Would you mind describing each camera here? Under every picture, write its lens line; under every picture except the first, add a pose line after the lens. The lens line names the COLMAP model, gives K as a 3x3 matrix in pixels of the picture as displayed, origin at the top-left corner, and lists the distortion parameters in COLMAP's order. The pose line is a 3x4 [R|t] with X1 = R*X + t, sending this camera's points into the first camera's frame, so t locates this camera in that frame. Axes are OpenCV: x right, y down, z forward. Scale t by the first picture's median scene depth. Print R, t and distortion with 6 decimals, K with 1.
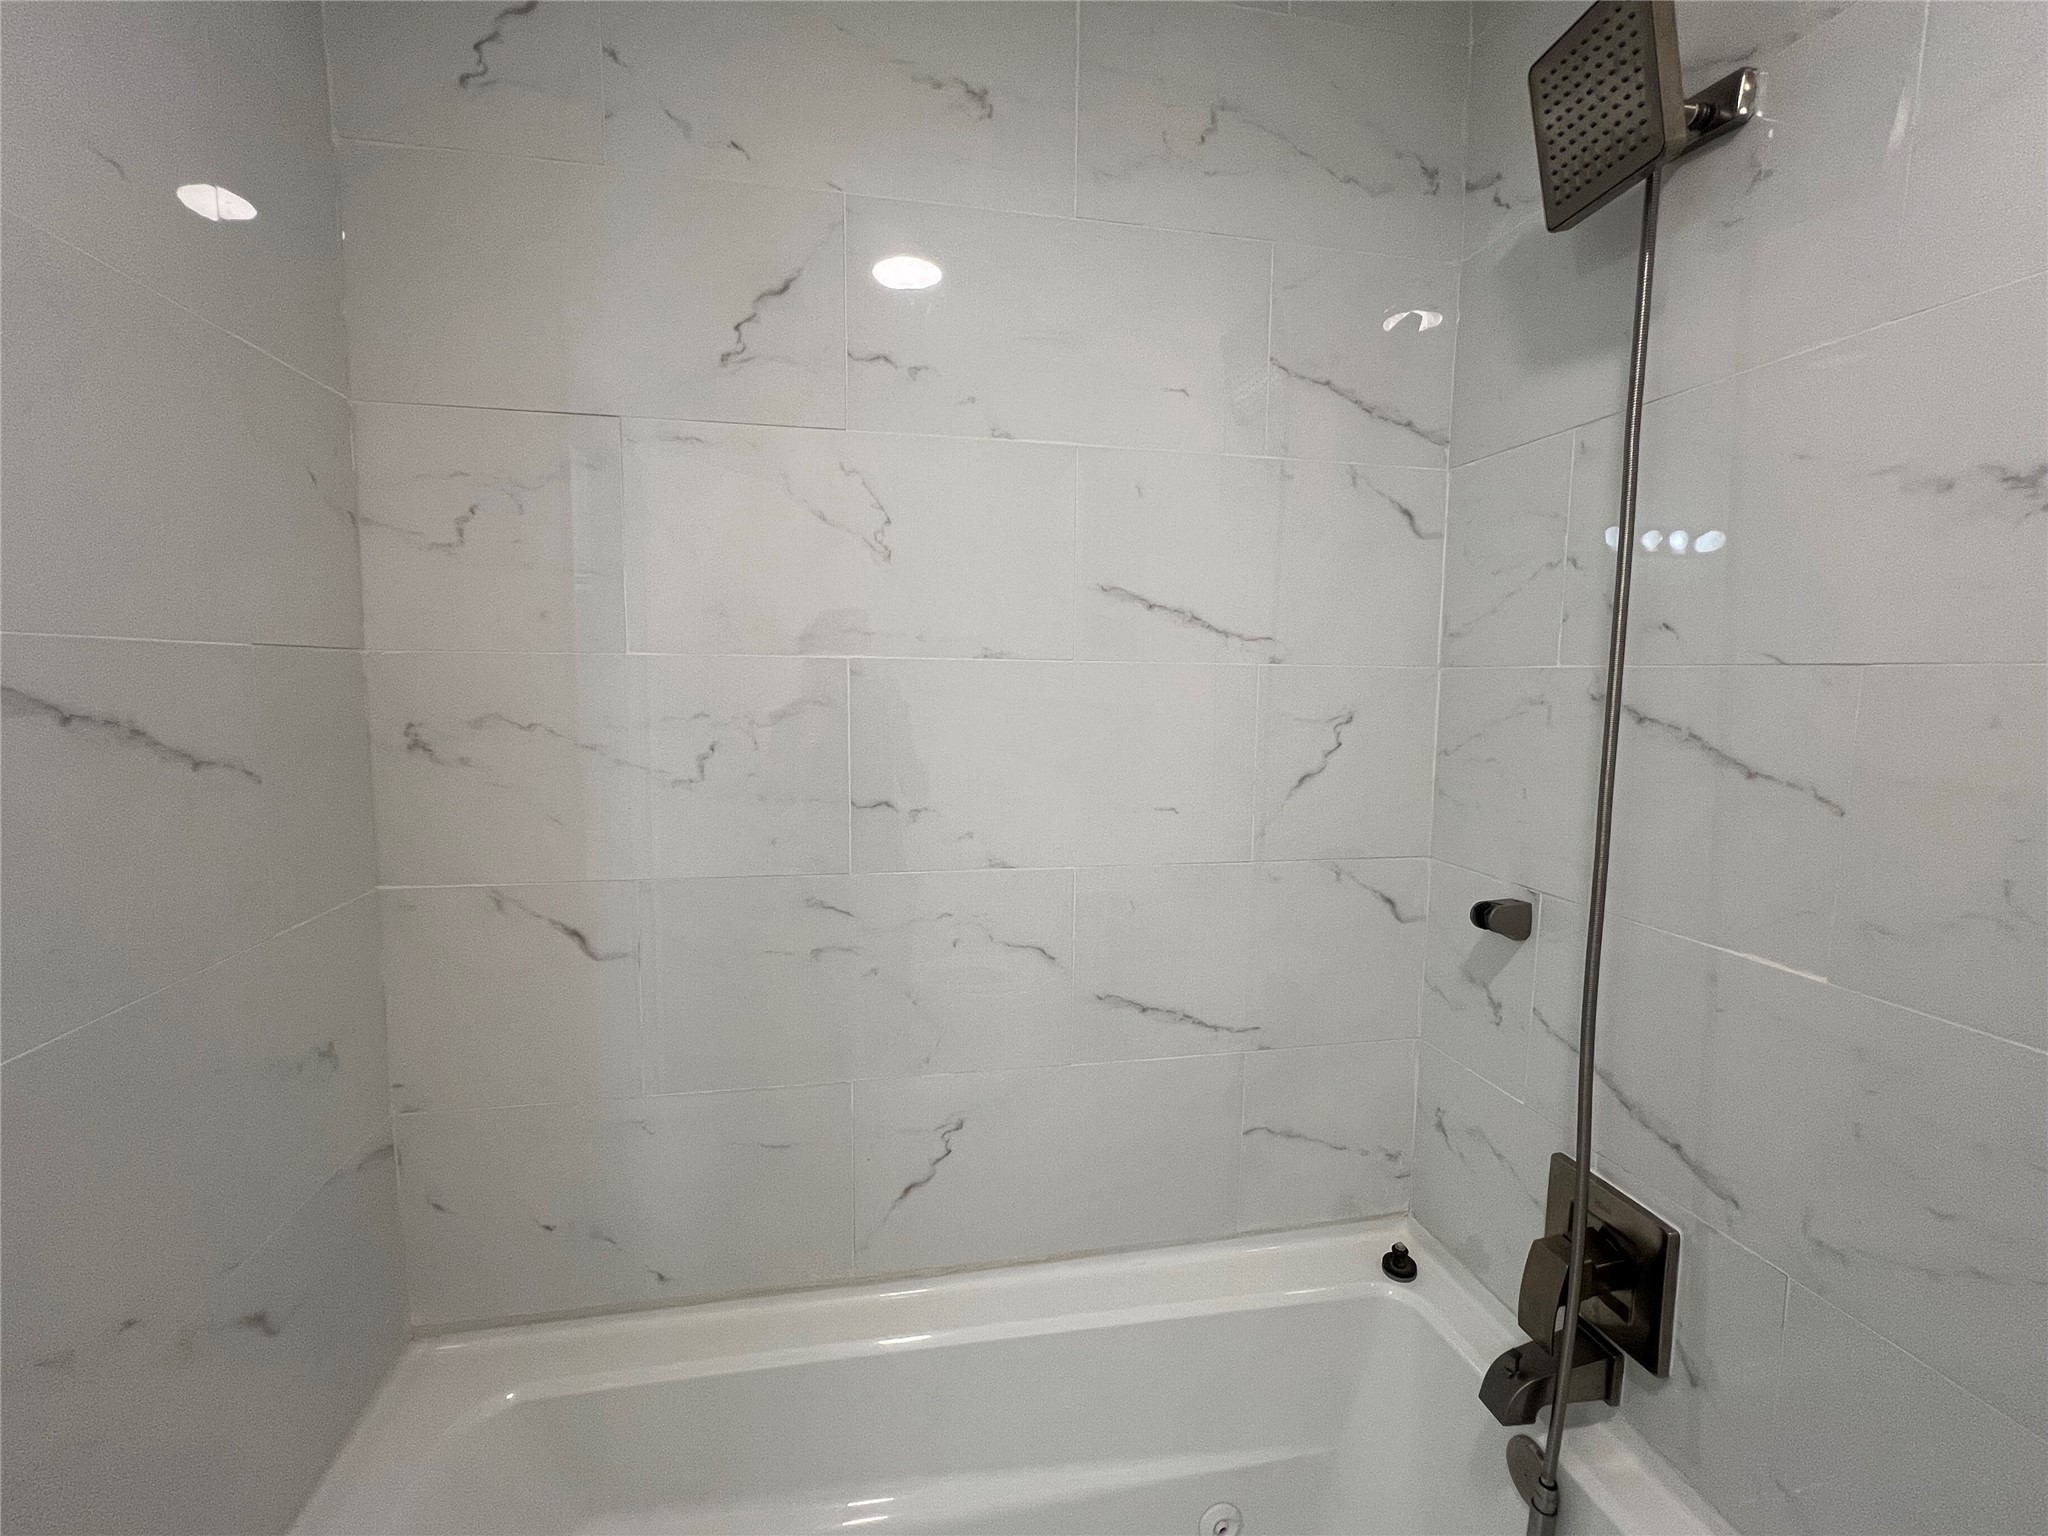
lens RADIAL K [[906.9, 0, 1027.7], [0, 906.9, 774.5], [0, 0, 1]] dist [-0.003211, 0.001026]
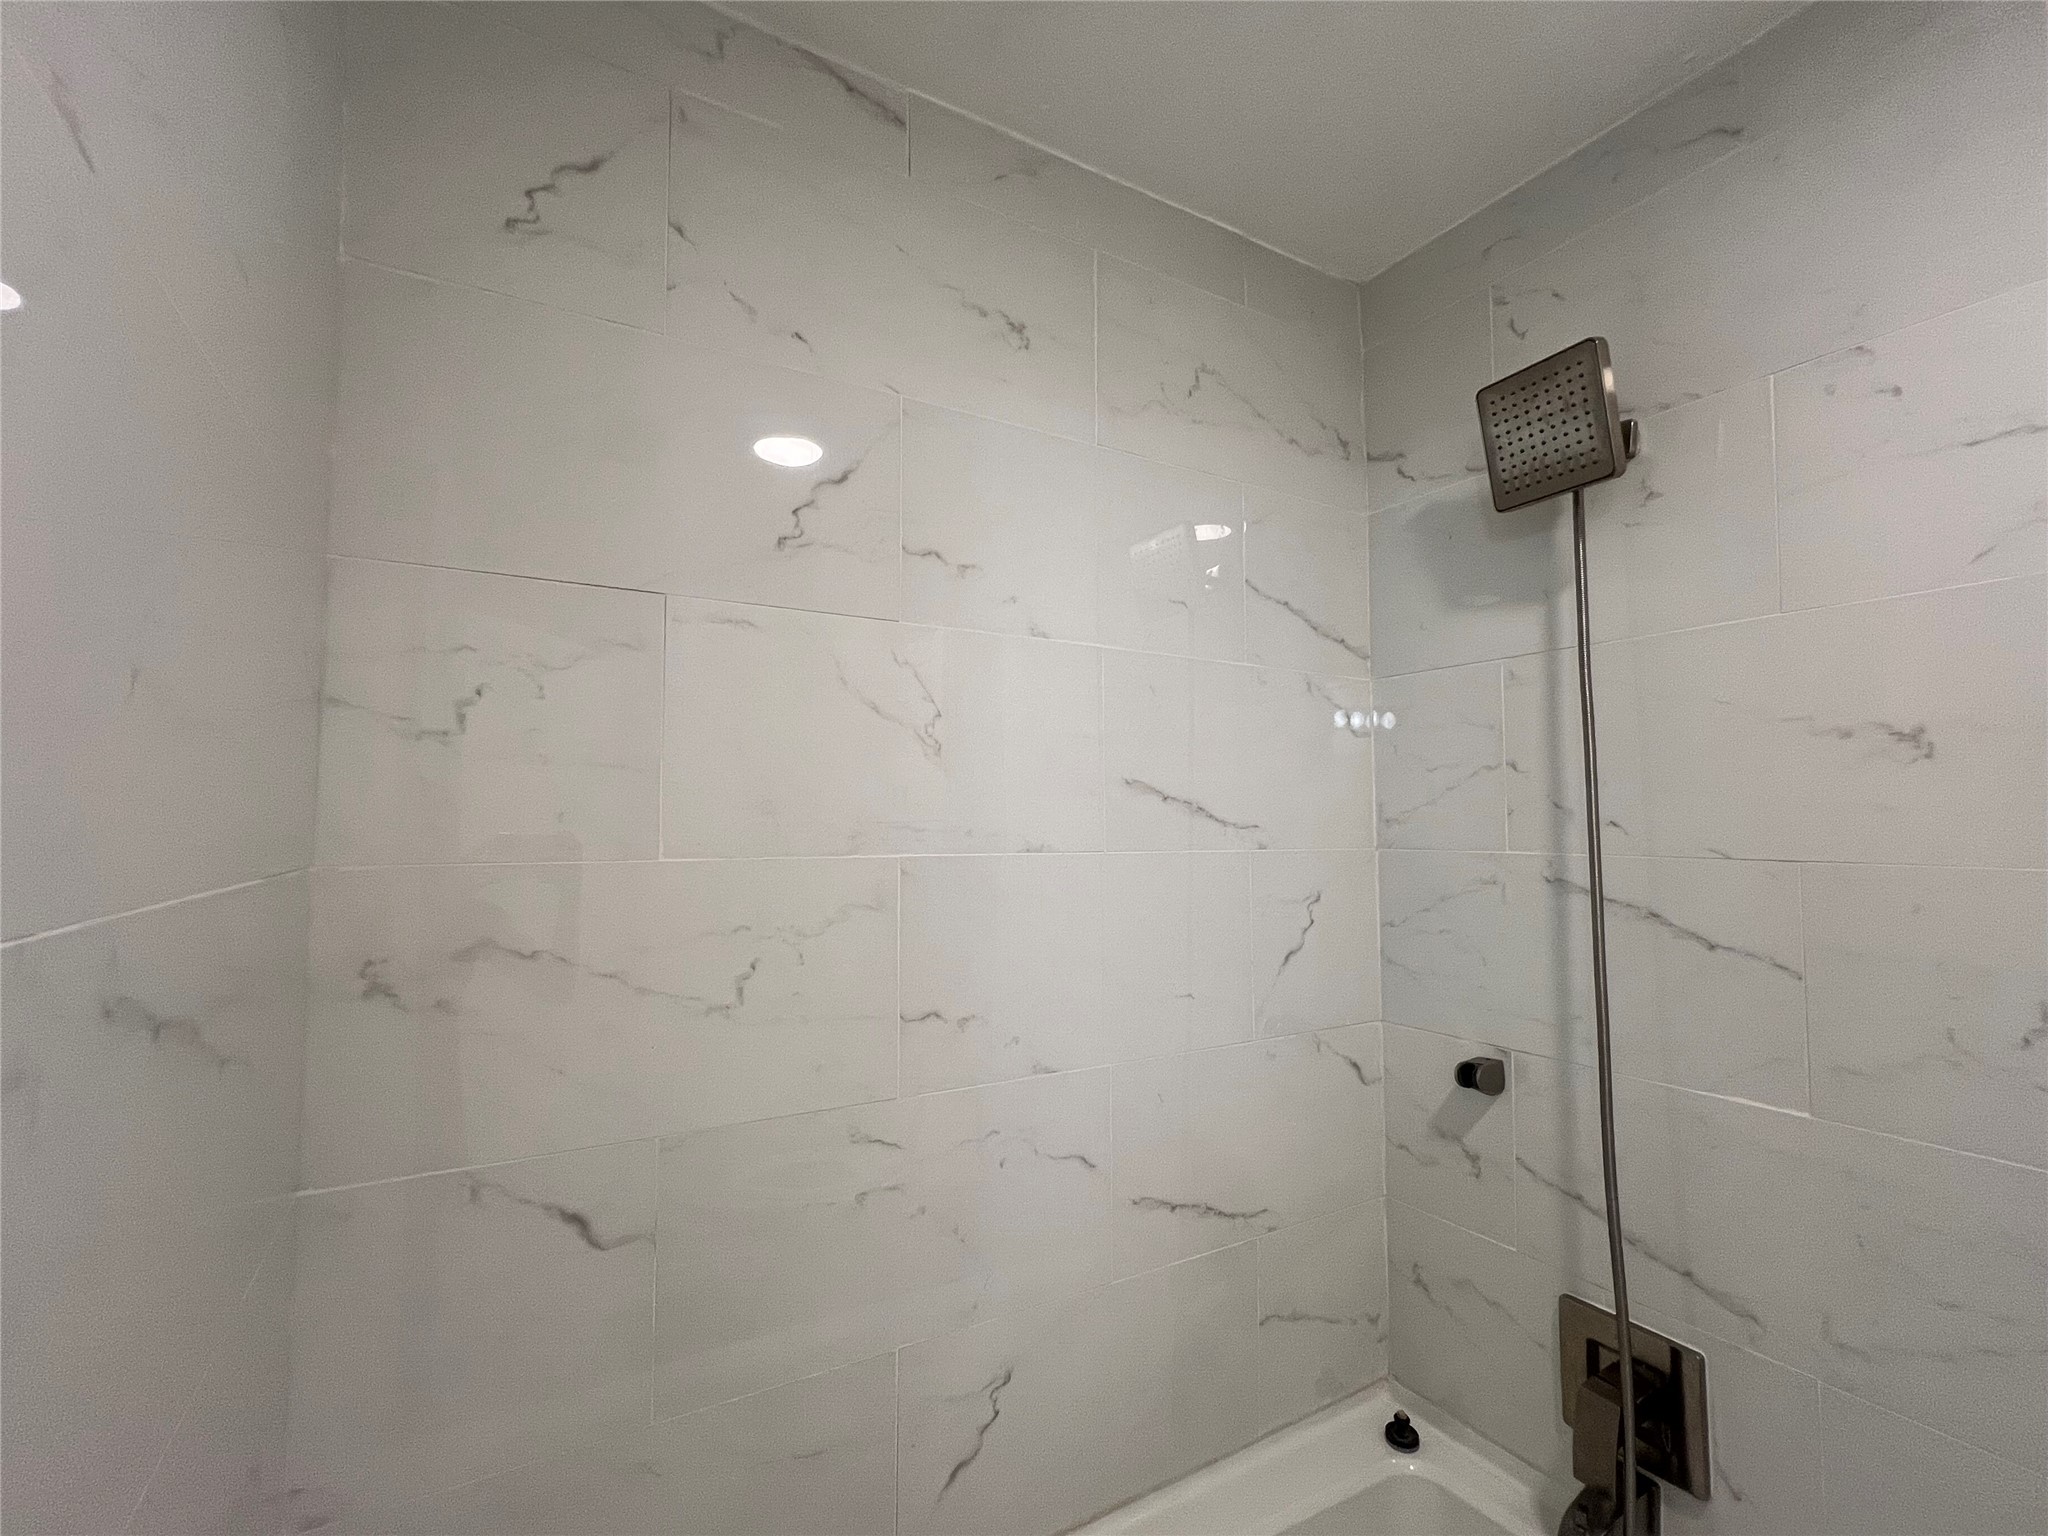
lens RADIAL K [[906.9, 0, 1027.7], [0, 906.9, 774.5], [0, 0, 1]] dist [-0.003211, 0.001026]
pose [[0.945331, 0.007170, 0.326034, -0.382299], [0.044846, 0.987402, -0.151744, -0.066429], [-0.323014, 0.158069, 0.933100, 0.080433]]
